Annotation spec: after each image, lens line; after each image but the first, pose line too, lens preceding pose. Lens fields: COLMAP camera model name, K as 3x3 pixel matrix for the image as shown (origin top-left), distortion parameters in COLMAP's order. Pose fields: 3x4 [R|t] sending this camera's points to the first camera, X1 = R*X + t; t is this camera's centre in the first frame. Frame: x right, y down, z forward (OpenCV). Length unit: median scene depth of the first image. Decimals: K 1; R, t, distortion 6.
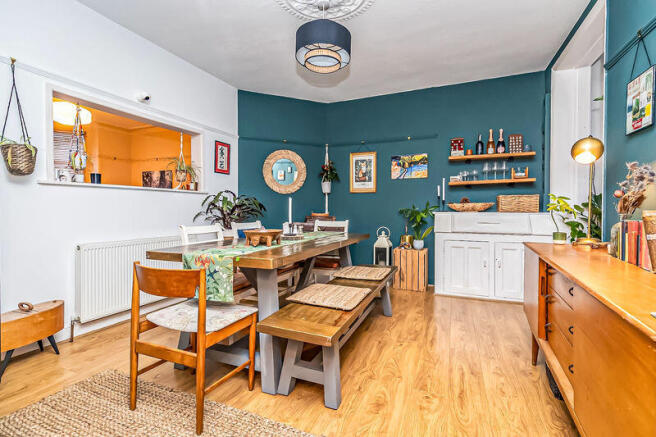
lens RADIAL K [[301.3, 0, 329.3], [0, 301.3, 214.9], [0, 0, 1]] dist [0.005424, -0.000030]
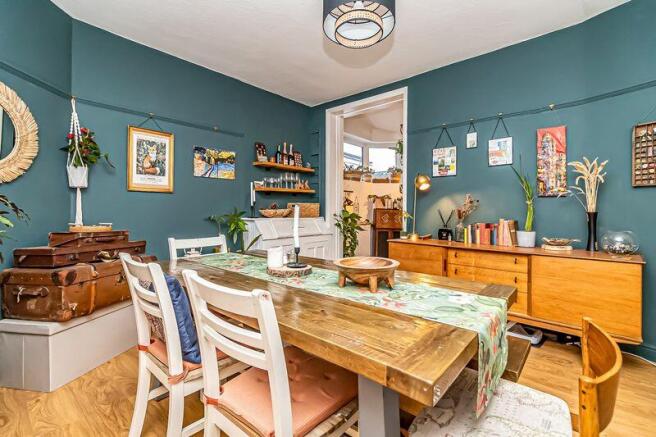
lens RADIAL K [[301.3, 0, 328.7], [0, 301.3, 212.5], [0, 0, 1]] dist [0.005424, -0.000030]
pose [[0.324647, -0.008667, 0.945796, -0.422040], [0.009968, 0.999934, 0.005741, -0.029266], [-0.945783, 0.007564, 0.324712, 0.450452]]
